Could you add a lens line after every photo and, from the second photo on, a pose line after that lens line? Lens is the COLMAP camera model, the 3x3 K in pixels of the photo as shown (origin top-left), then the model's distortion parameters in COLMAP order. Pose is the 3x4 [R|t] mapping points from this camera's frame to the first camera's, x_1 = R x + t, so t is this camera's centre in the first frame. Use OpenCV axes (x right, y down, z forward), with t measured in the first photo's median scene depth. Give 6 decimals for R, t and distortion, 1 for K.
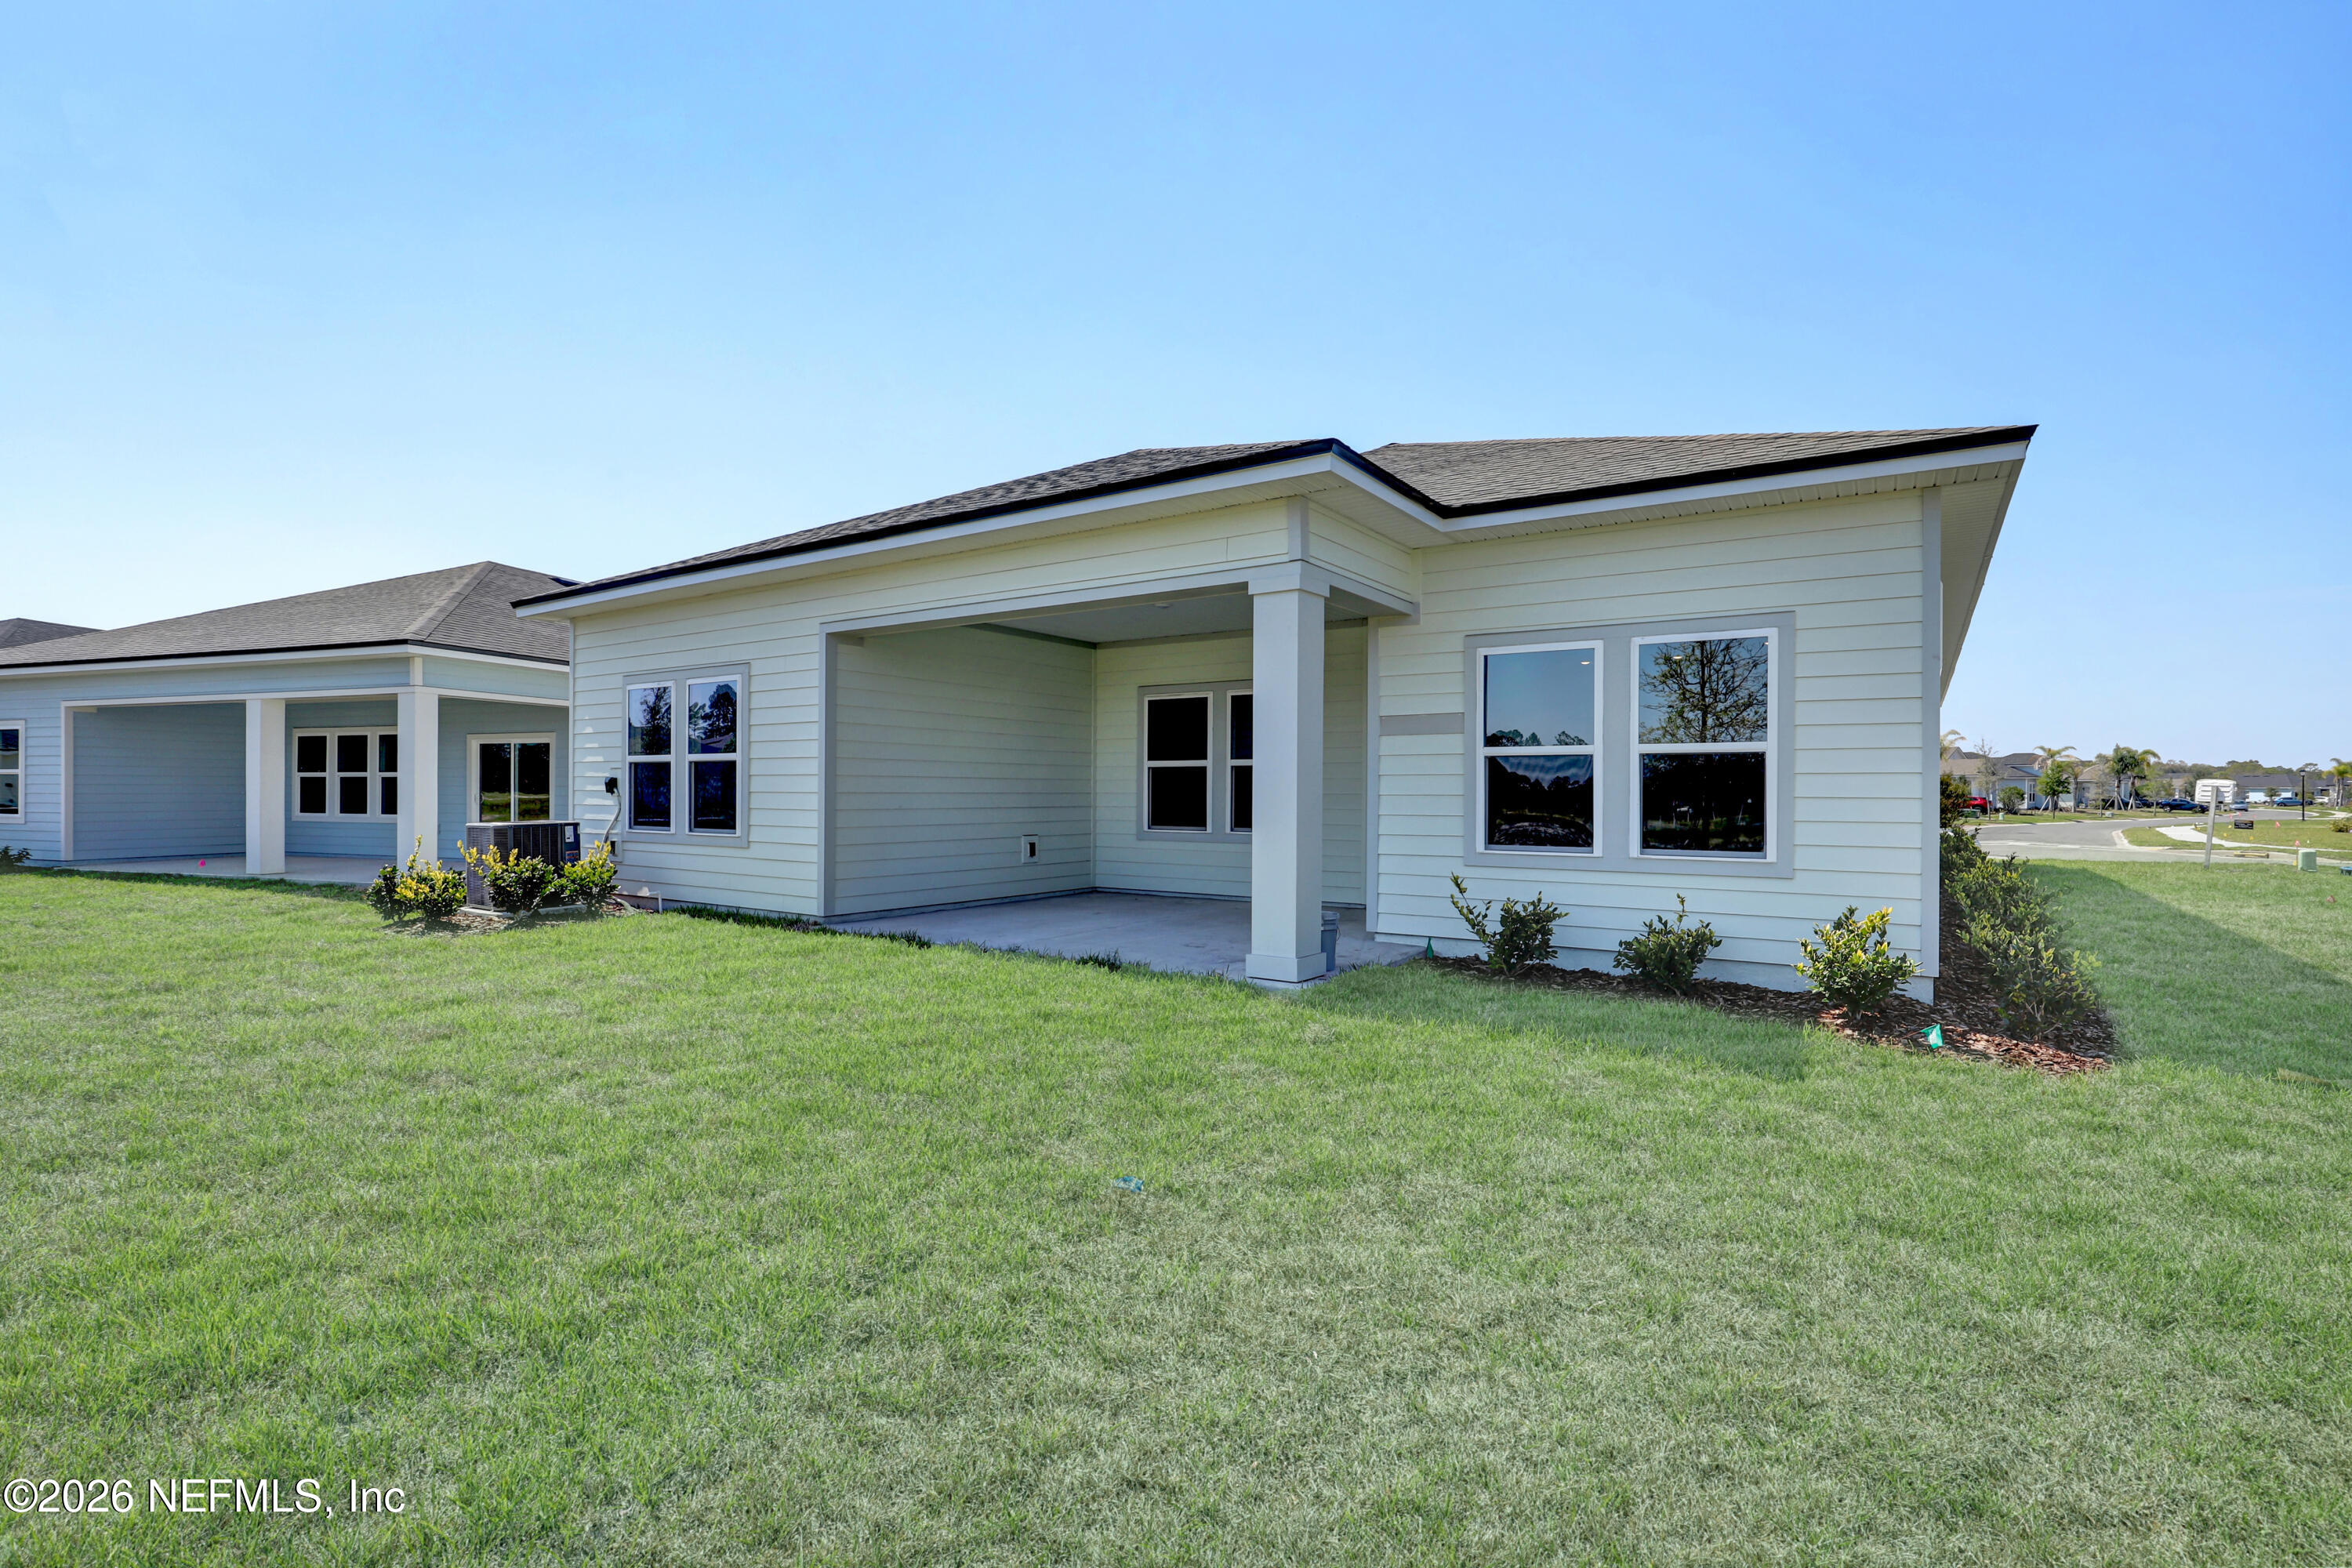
lens RADIAL K [[1097.8, 0, 1177.2], [0, 1097.8, 786.5], [0, 0, 1]] dist [-0.016905, -0.000233]
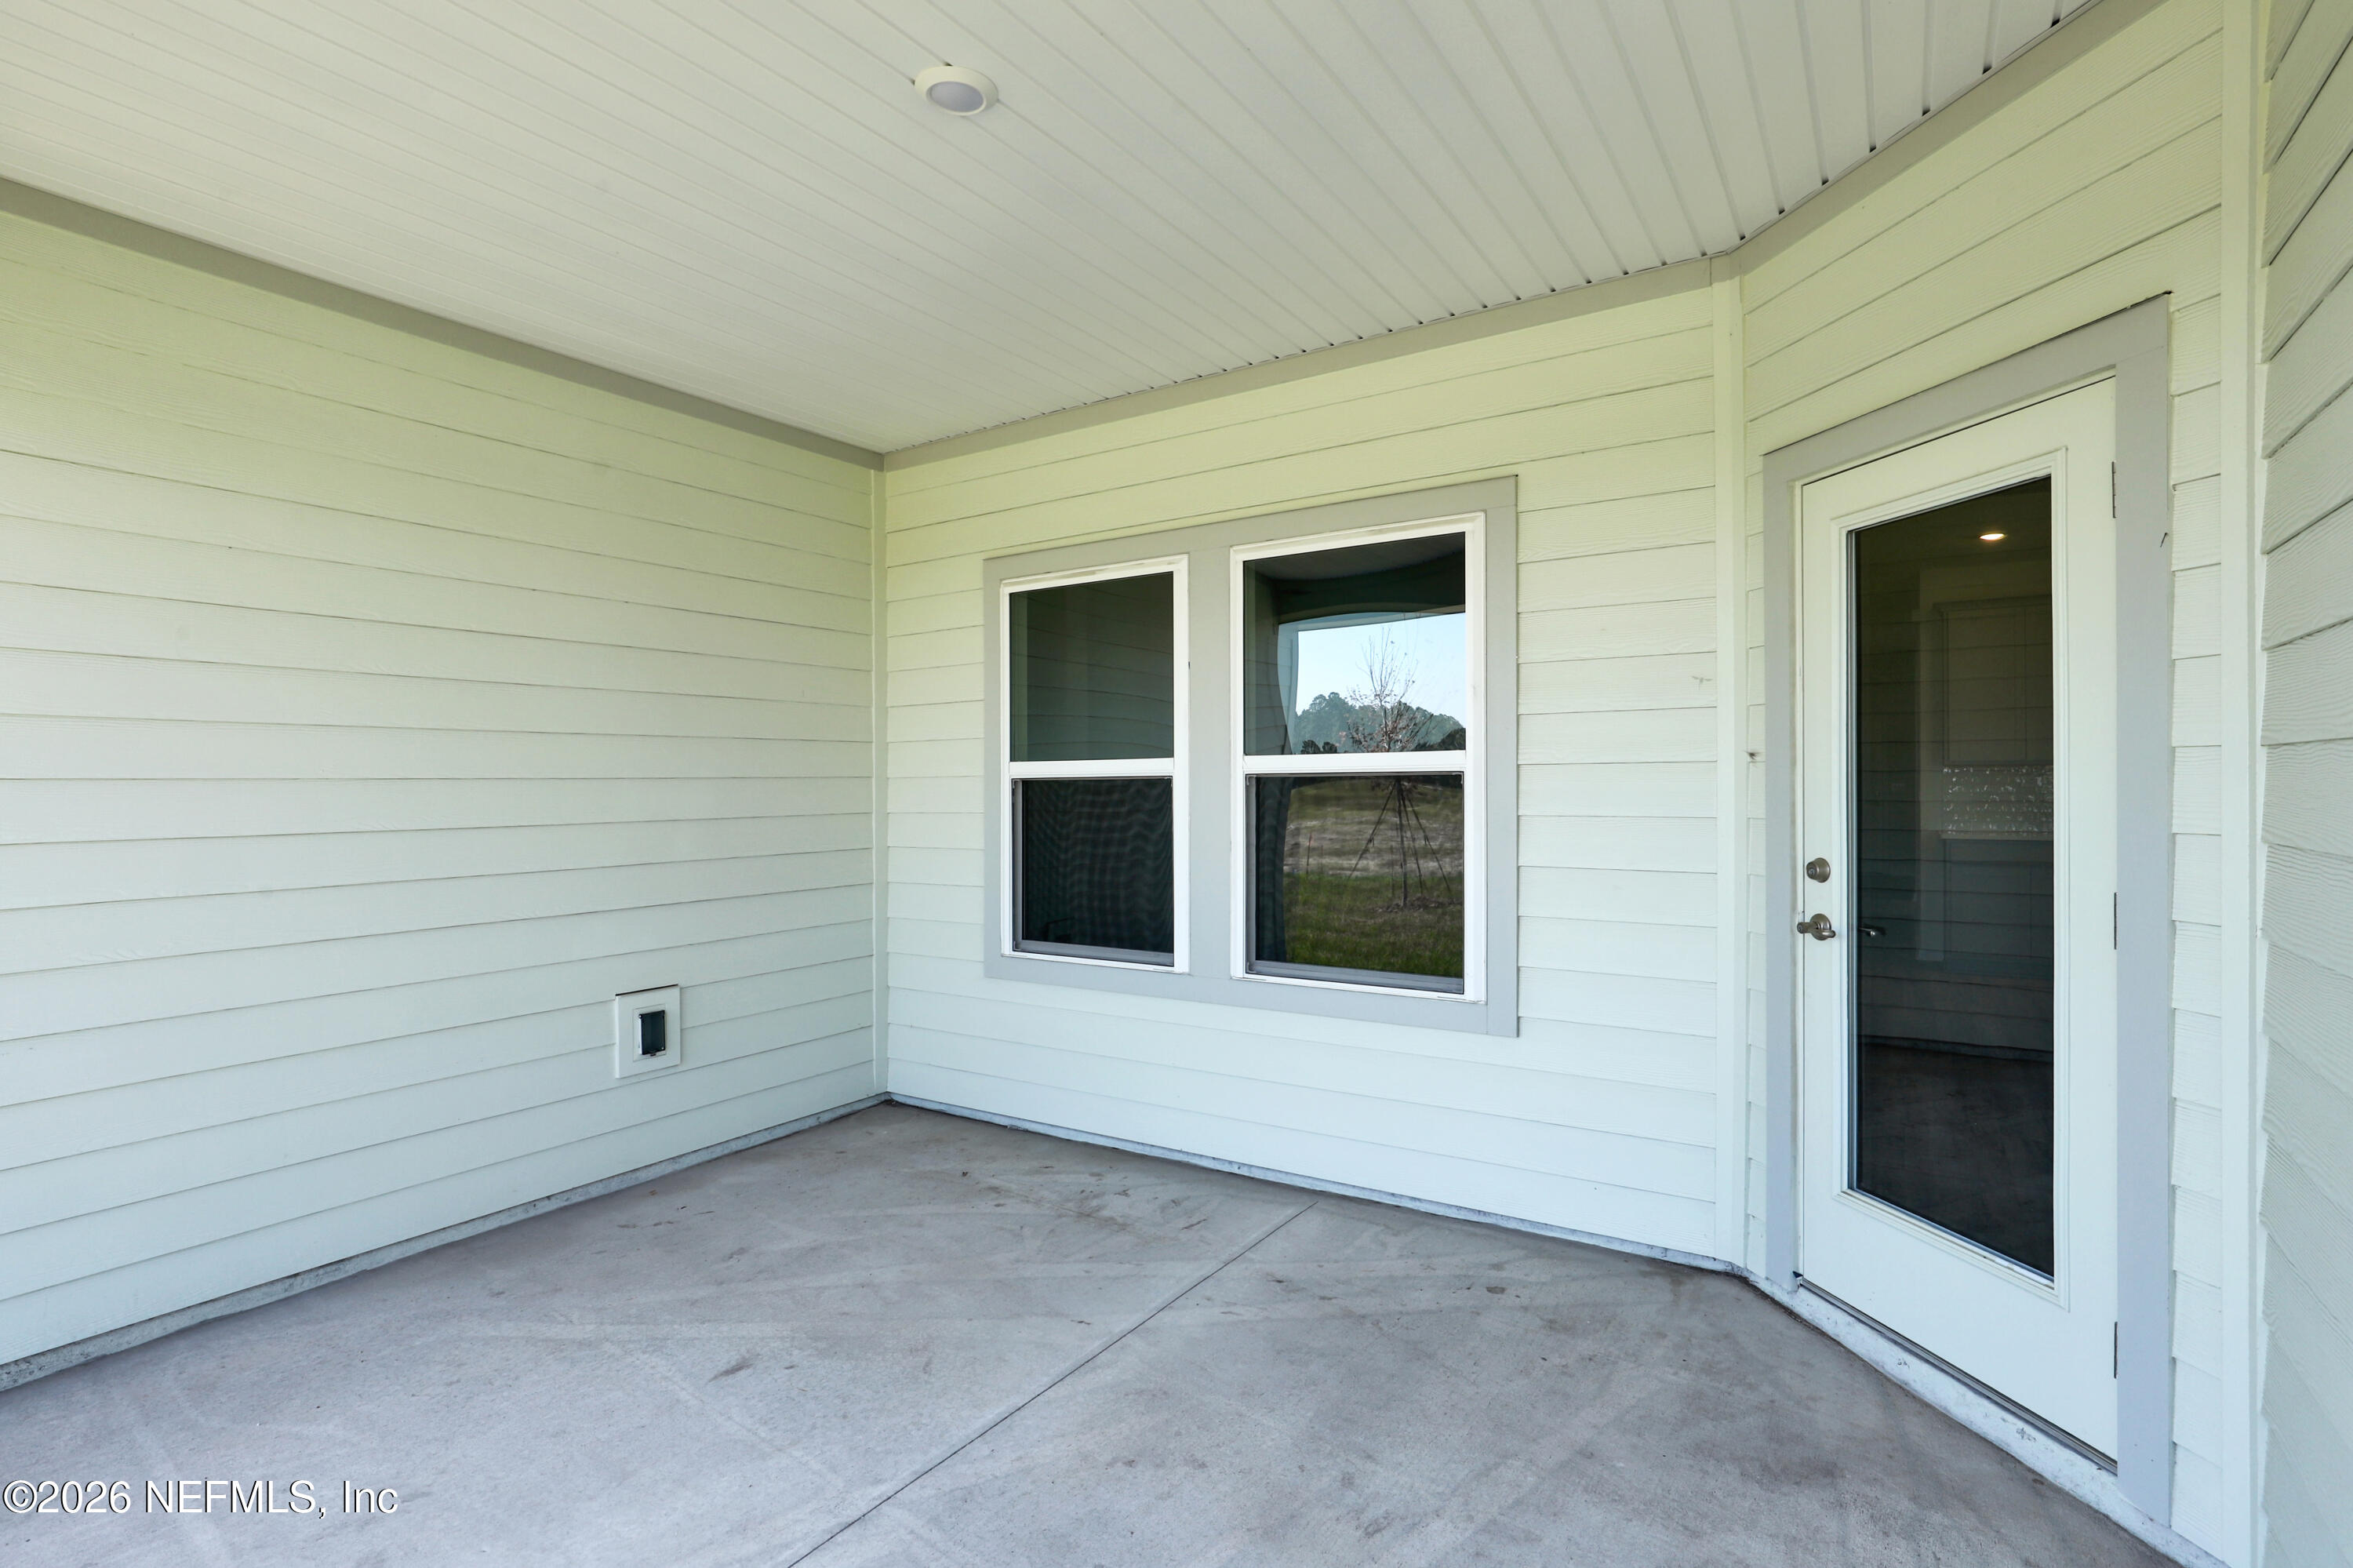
lens RADIAL K [[1098.3, 0, 1176.0], [0, 1098.3, 791.3], [0, 0, 1]] dist [-0.016905, -0.000233]
pose [[0.999870, -0.012141, 0.010568, 0.023629], [0.012020, 0.999862, 0.011493, -0.017374], [-0.010706, -0.011365, 0.999878, 0.643783]]
